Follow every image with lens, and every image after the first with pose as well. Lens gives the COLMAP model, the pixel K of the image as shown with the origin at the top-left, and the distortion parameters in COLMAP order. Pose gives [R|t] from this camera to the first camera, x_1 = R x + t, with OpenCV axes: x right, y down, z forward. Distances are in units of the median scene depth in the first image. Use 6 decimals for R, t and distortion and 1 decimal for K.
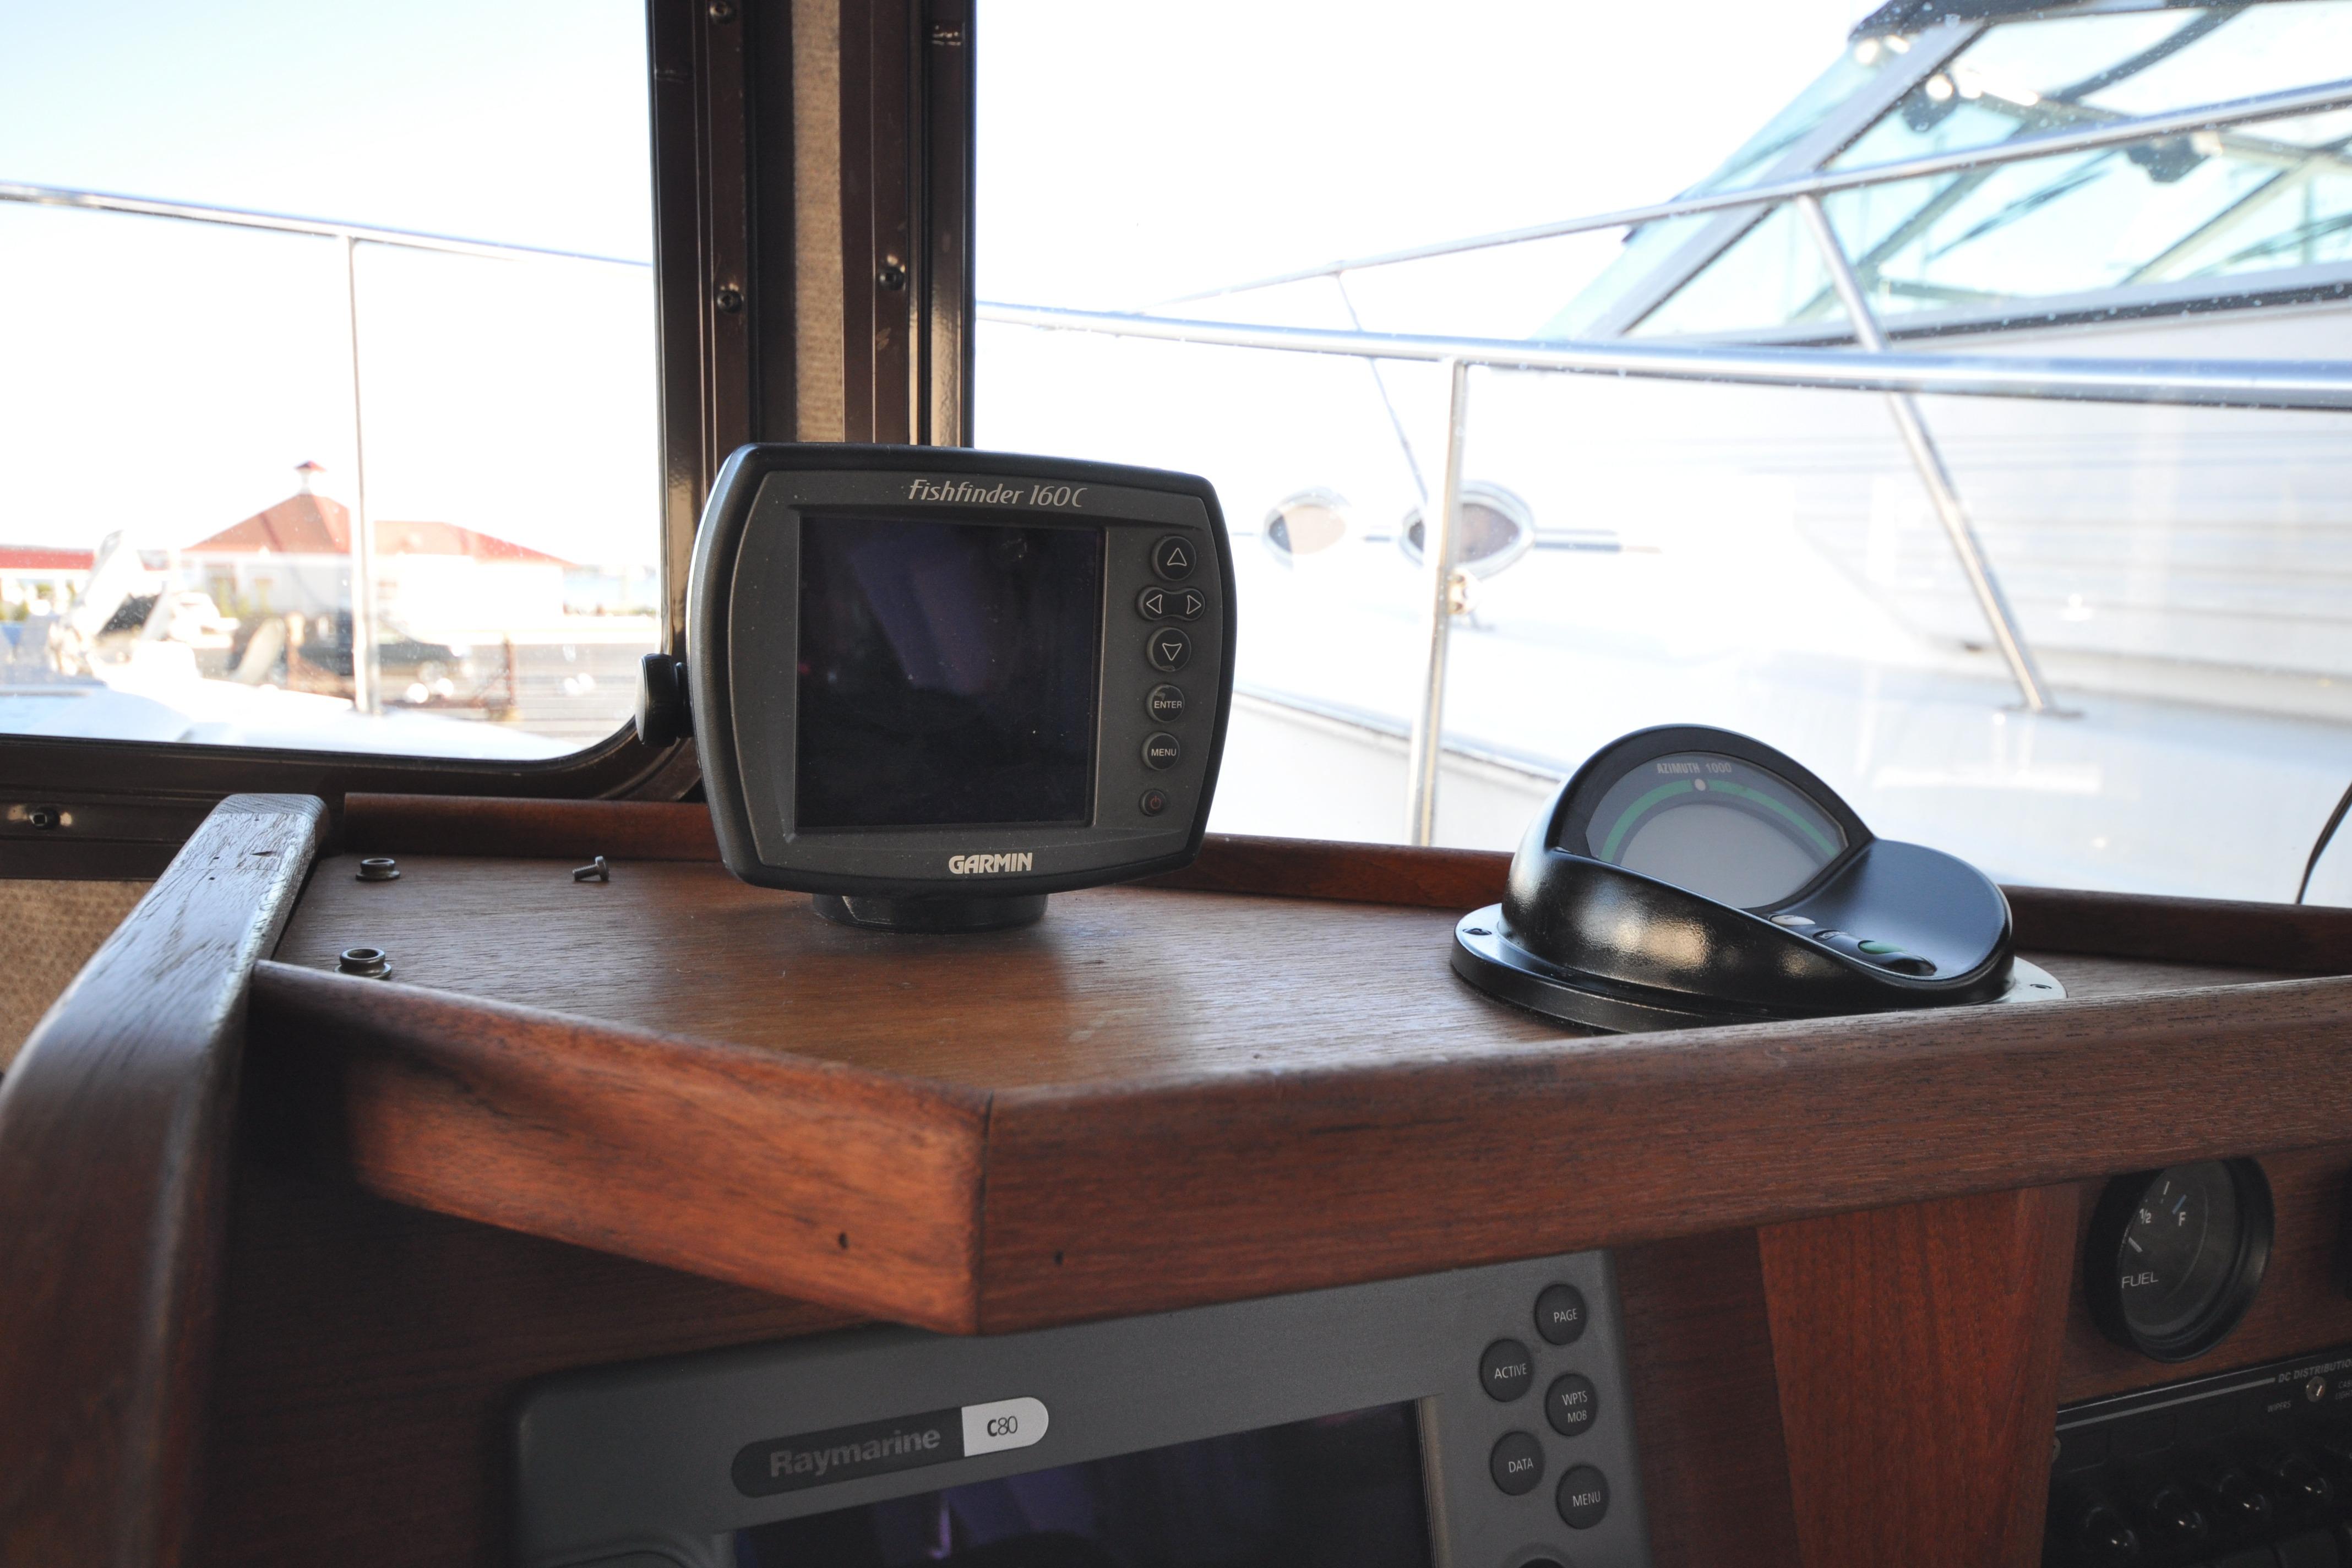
lens RADIAL K [[1678.1, 0, 1176.5], [0, 1678.1, 779.1], [0, 0, 1]] dist [-0.009185, -0.002591]
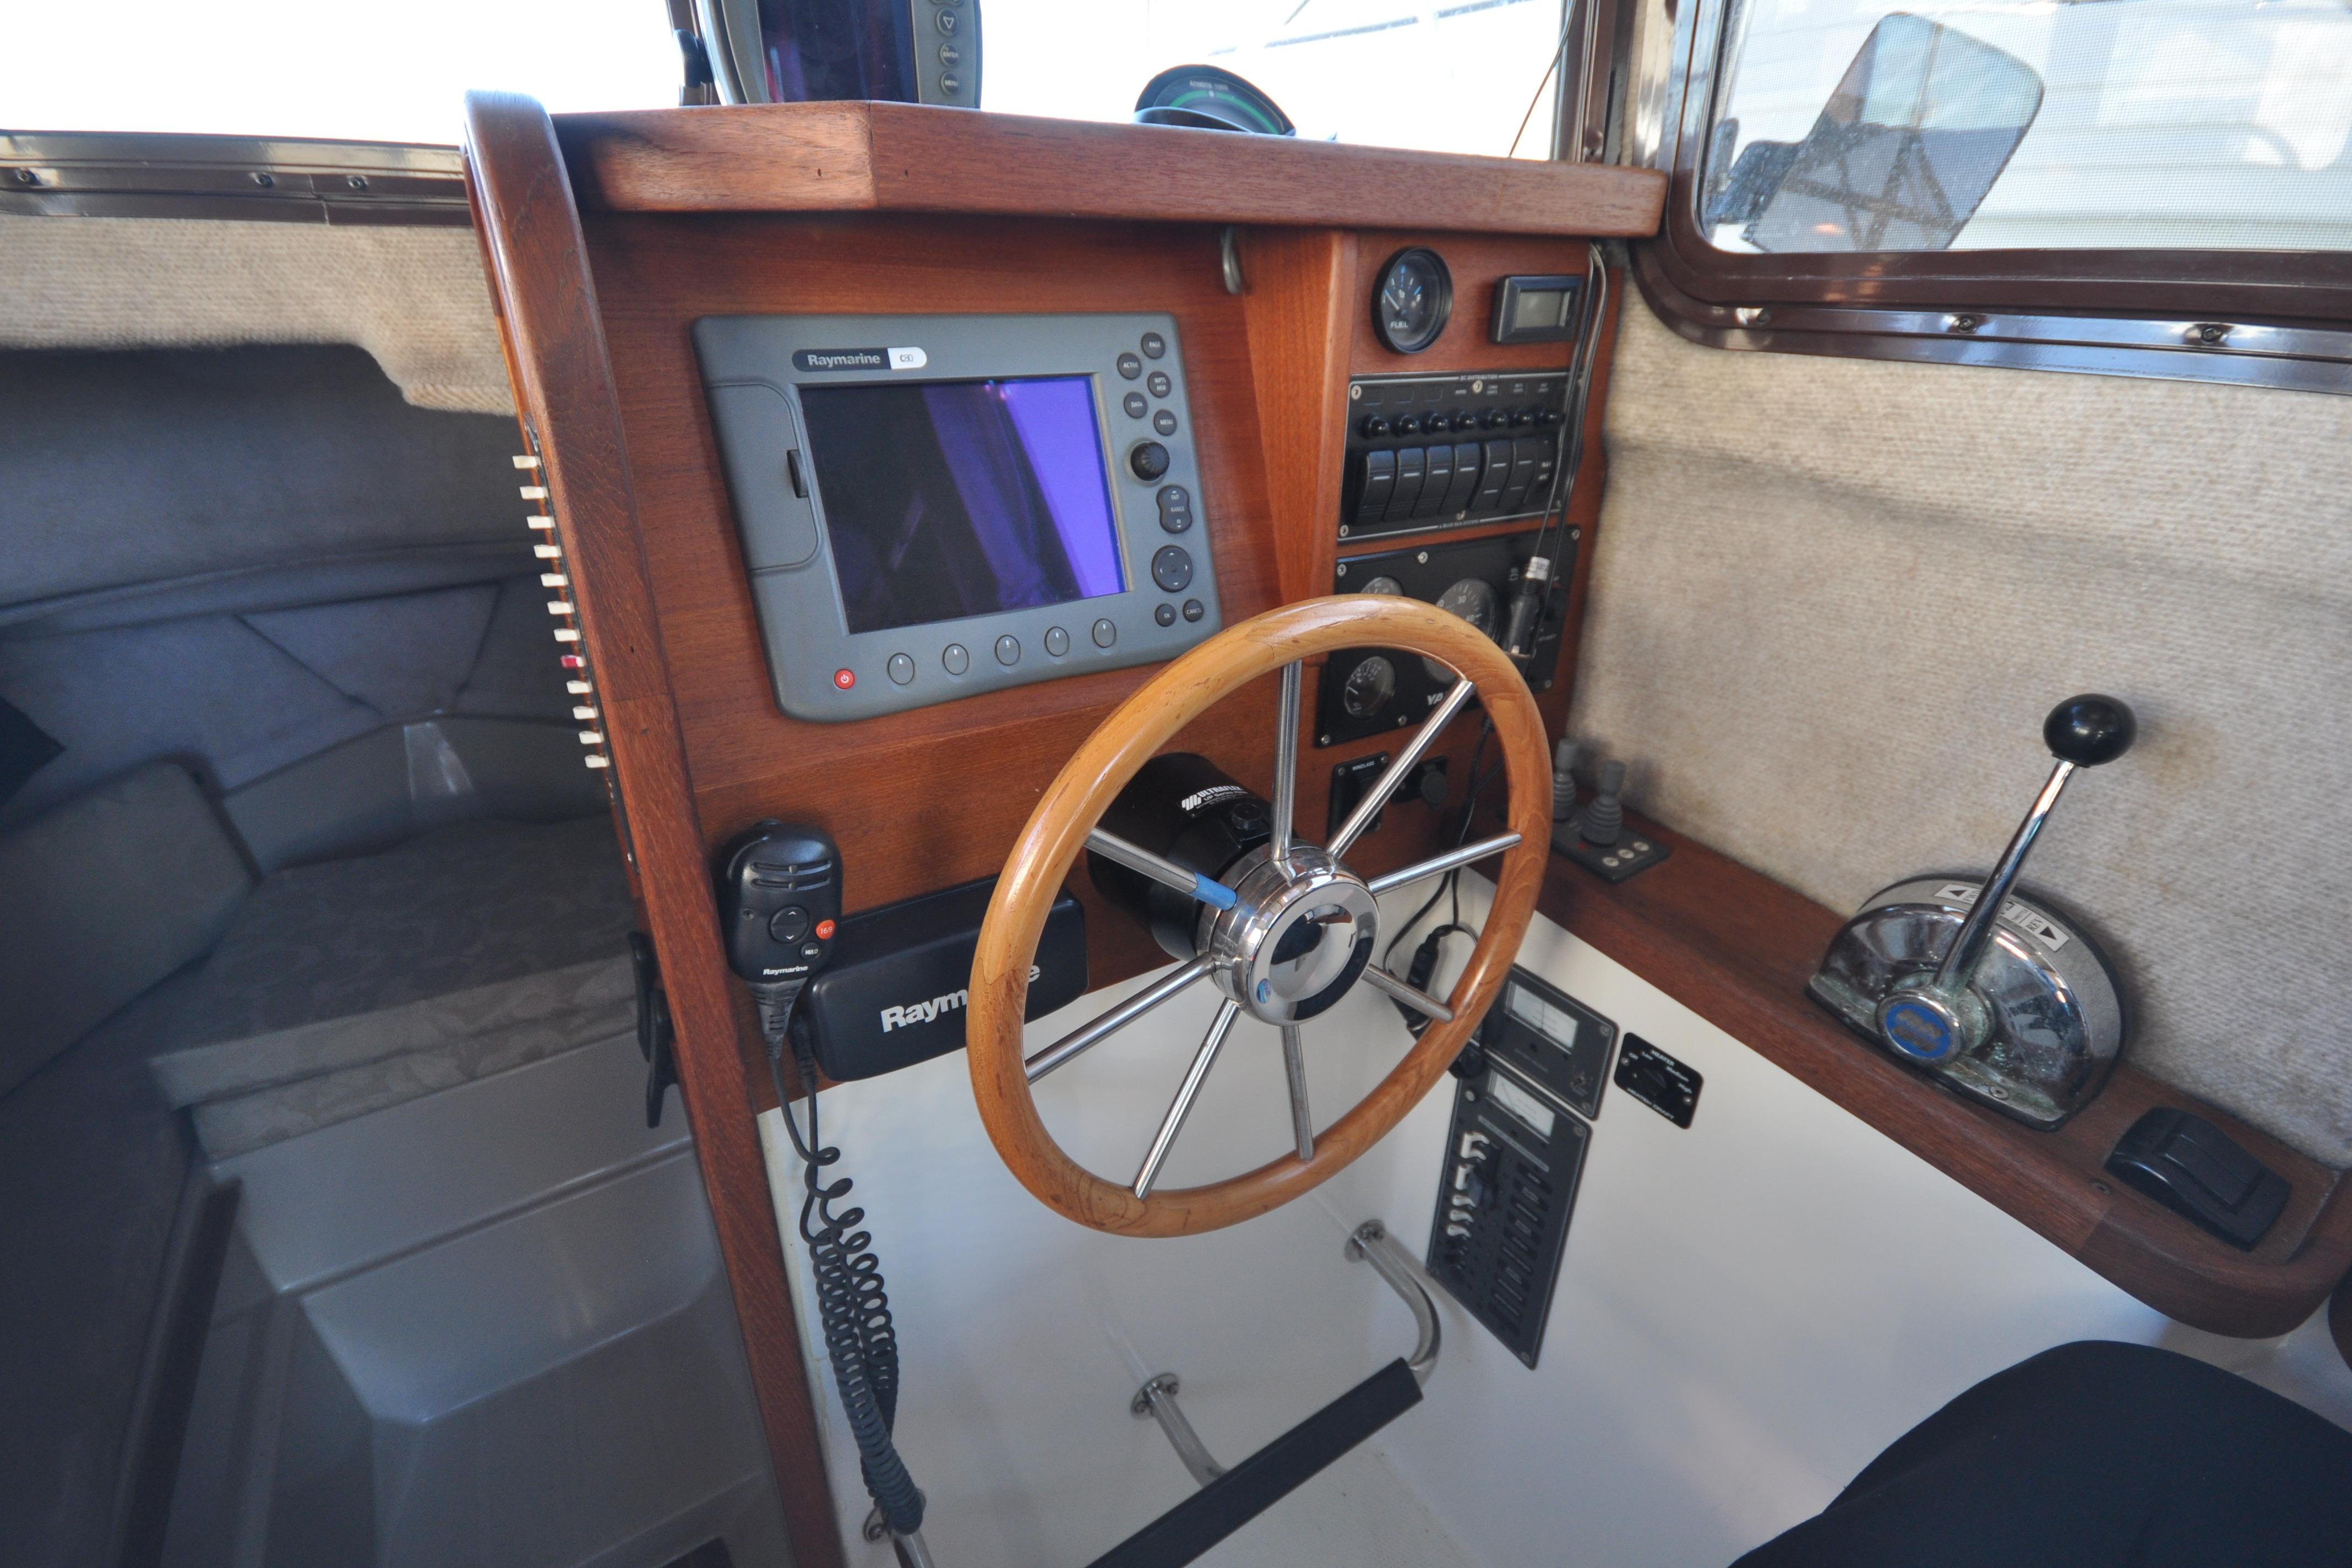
lens RADIAL K [[1033.8, 0, 1179.7], [0, 1033.8, 785.7], [0, 0, 1]] dist [0.010200, -0.013281]
pose [[0.988665, -0.094647, 0.116551, 0.043477], [0.055588, 0.951863, 0.301442, 0.479794], [-0.139471, -0.291547, 0.946334, -0.542729]]
